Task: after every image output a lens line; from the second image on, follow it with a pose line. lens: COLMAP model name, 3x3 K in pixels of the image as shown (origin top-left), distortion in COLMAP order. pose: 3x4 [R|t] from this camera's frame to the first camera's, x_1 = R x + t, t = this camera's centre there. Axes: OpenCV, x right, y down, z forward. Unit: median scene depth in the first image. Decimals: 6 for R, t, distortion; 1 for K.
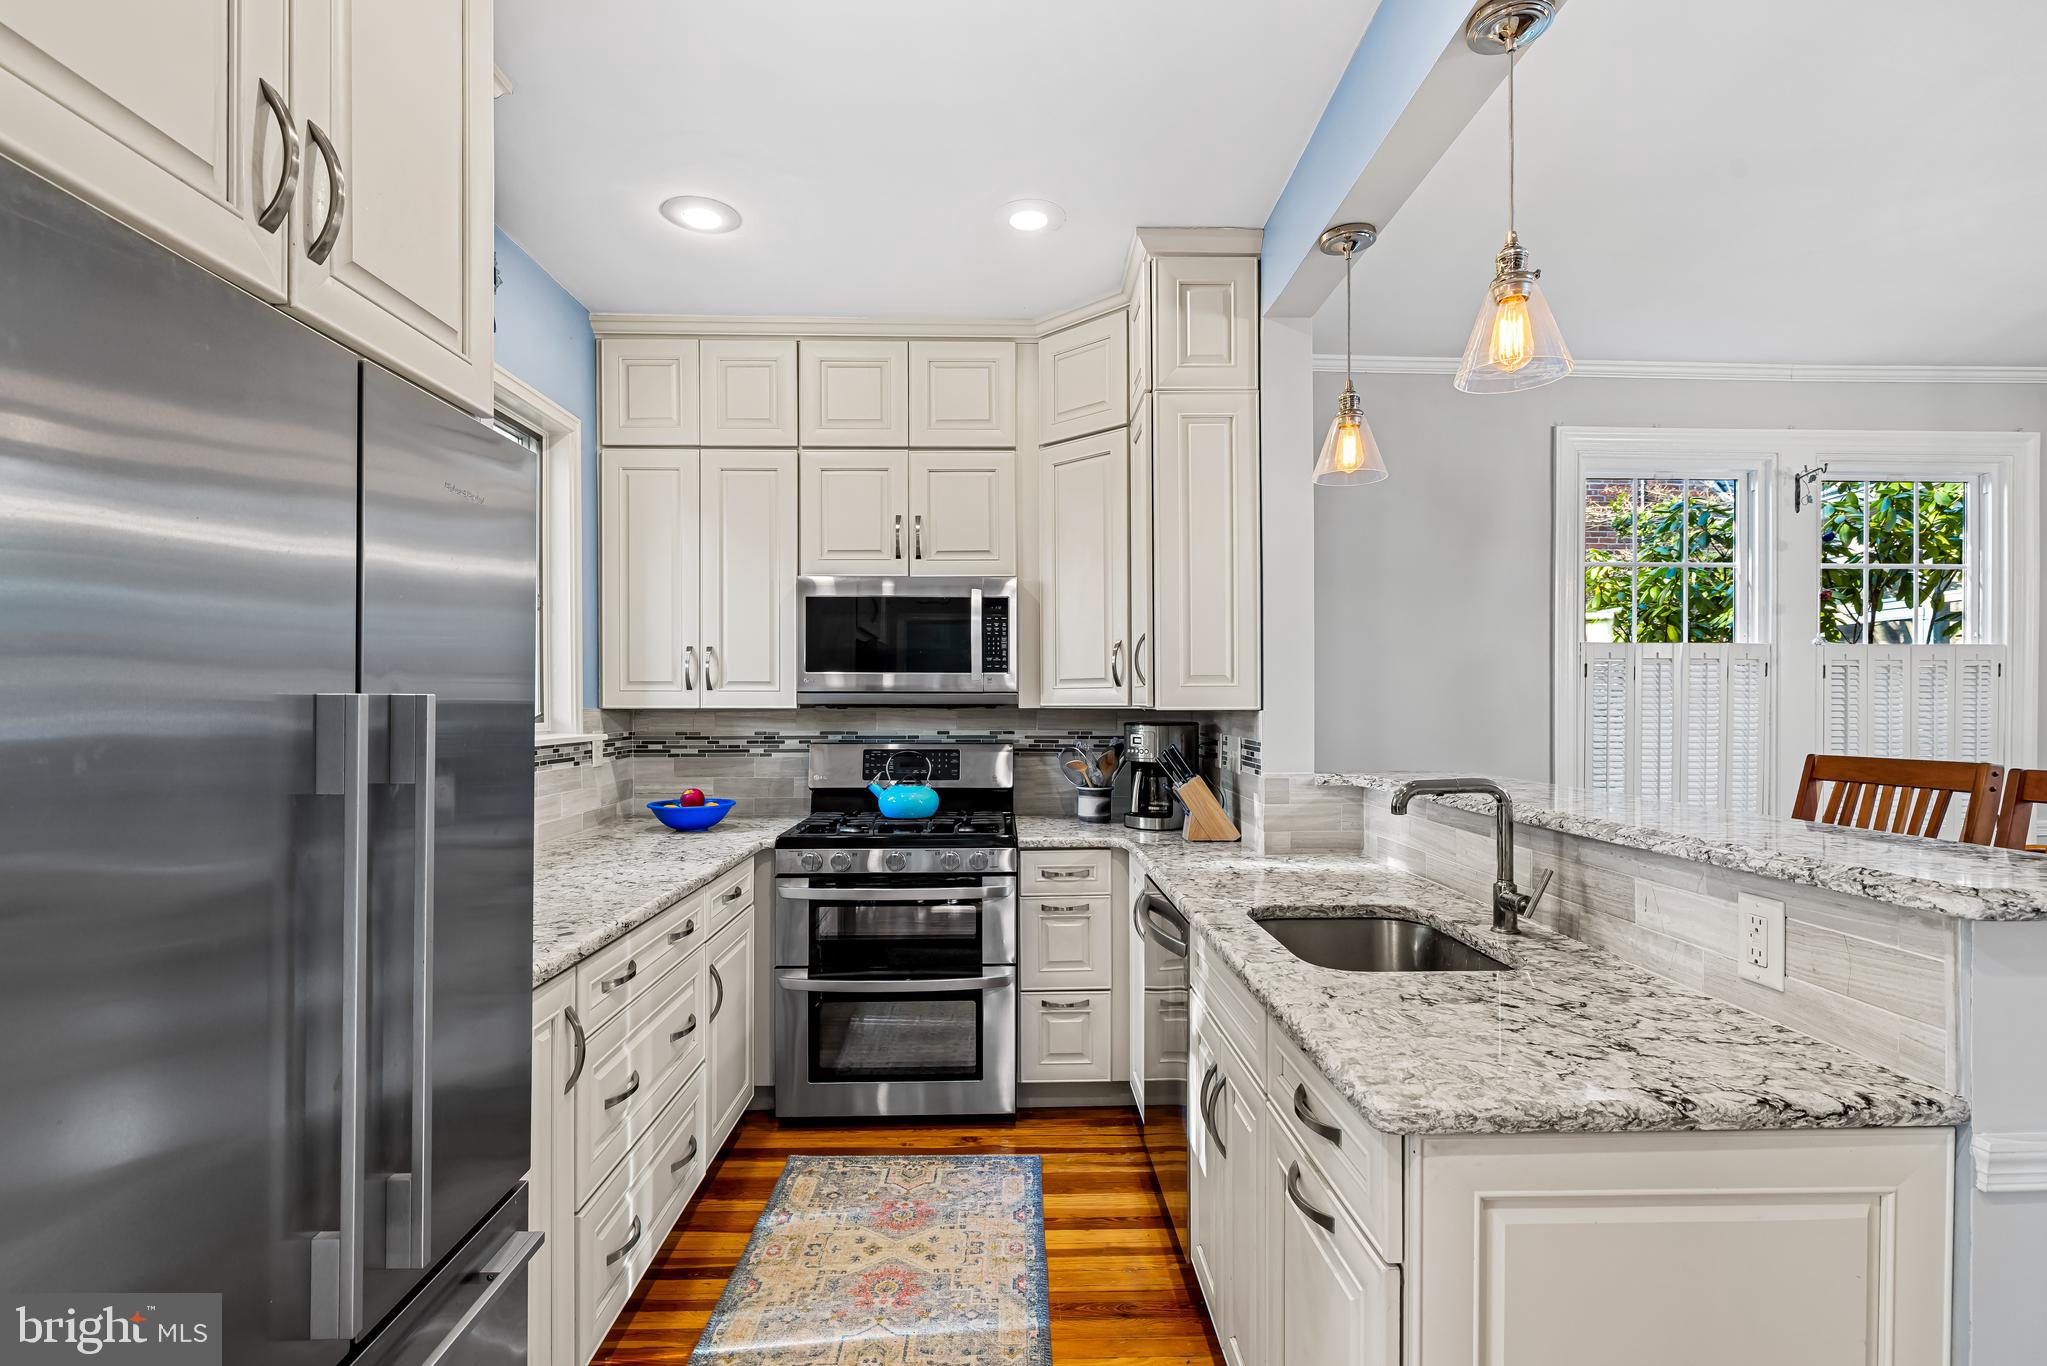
lens RADIAL K [[968.5, 0, 1012.9], [0, 968.5, 696.9], [0, 0, 1]] dist [-0.000035, -0.000199]
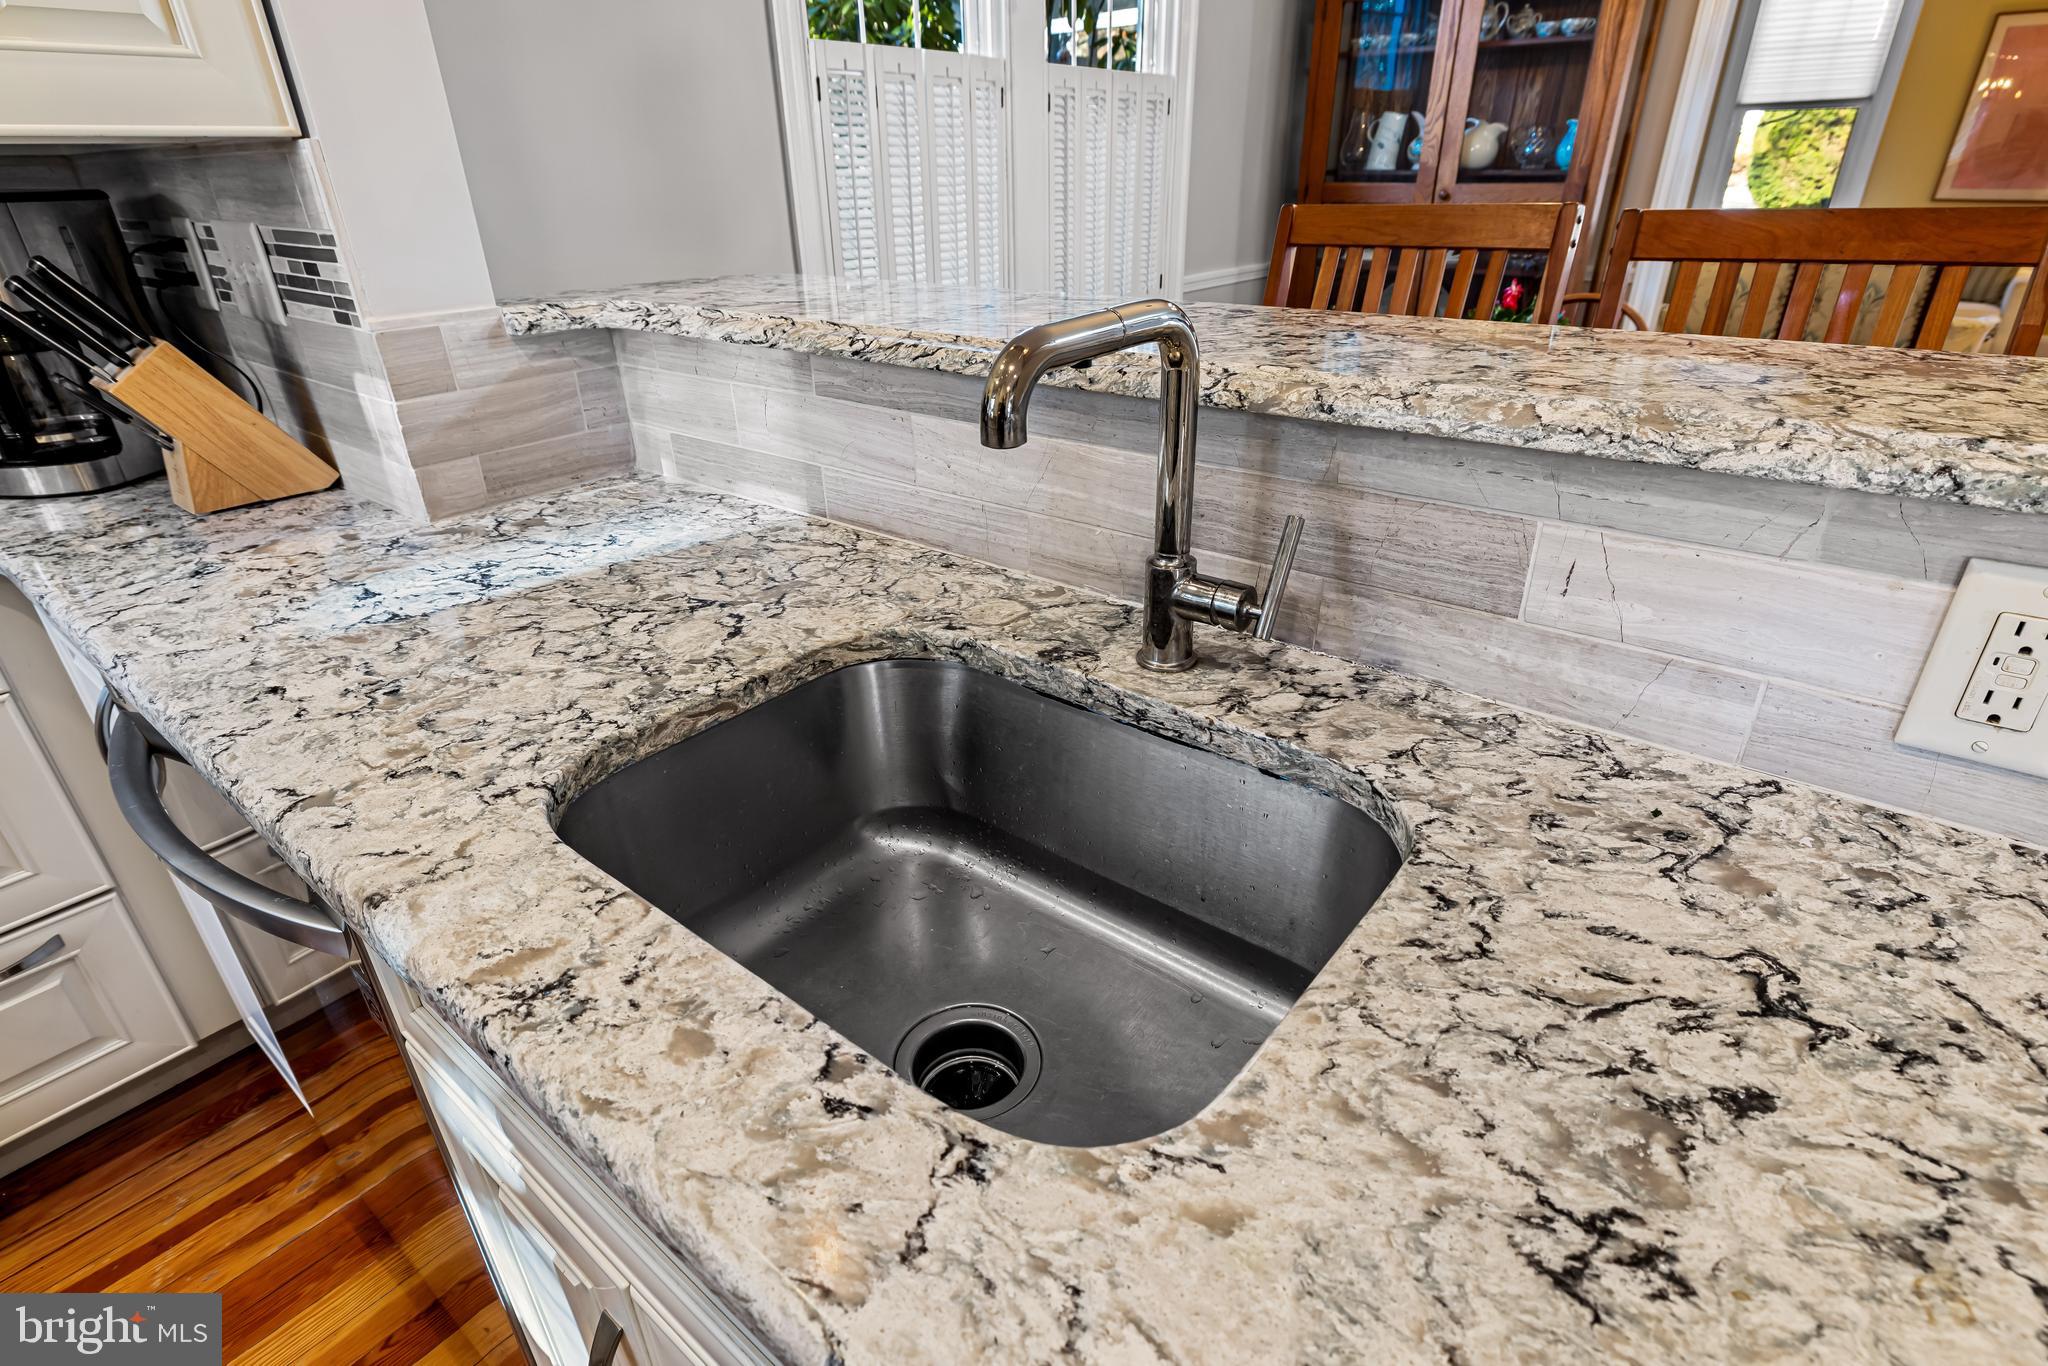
lens RADIAL K [[1013.3, 0, 1030.8], [0, 1013.3, 688.2], [0, 0, 1]] dist [-0.004200, -0.001193]
pose [[0.637573, -0.360527, 0.680824, 0.100812], [0.010752, 0.887817, 0.460071, 0.026717], [-0.770315, -0.286009, 0.569924, 0.529680]]
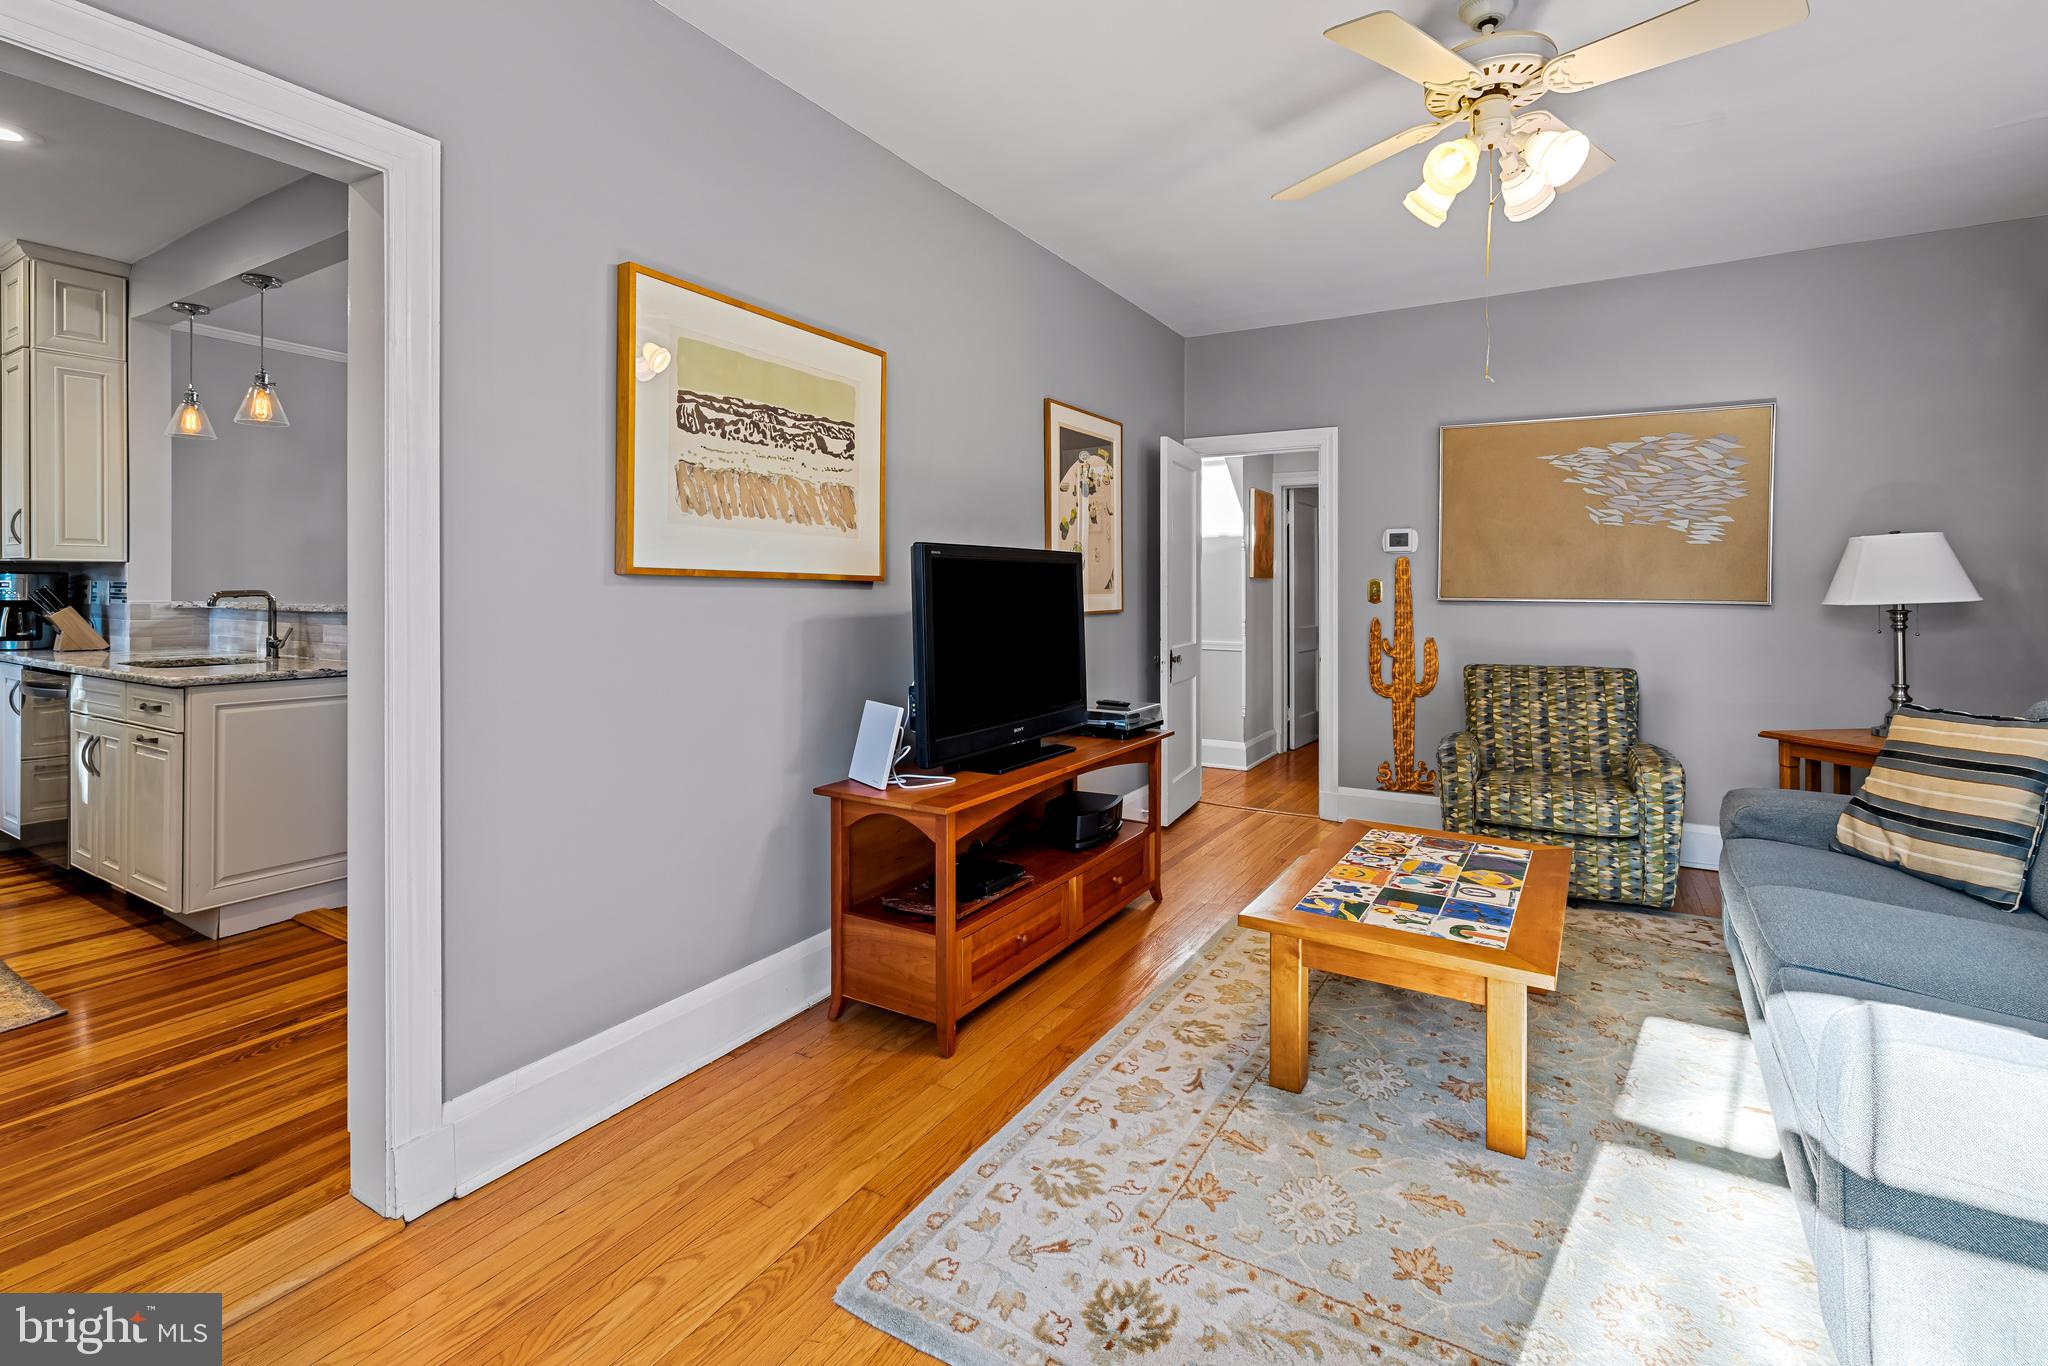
lens RADIAL K [[914.2, 0, 1034.3], [0, 914.2, 594.5], [0, 0, 1]] dist [-0.000261, 0.000373]
pose [[0.519513, 0.000368, 0.854462, -0.264834], [-0.011642, 0.999910, 0.006648, 0.040400], [-0.854383, -0.013401, 0.519471, -1.102273]]
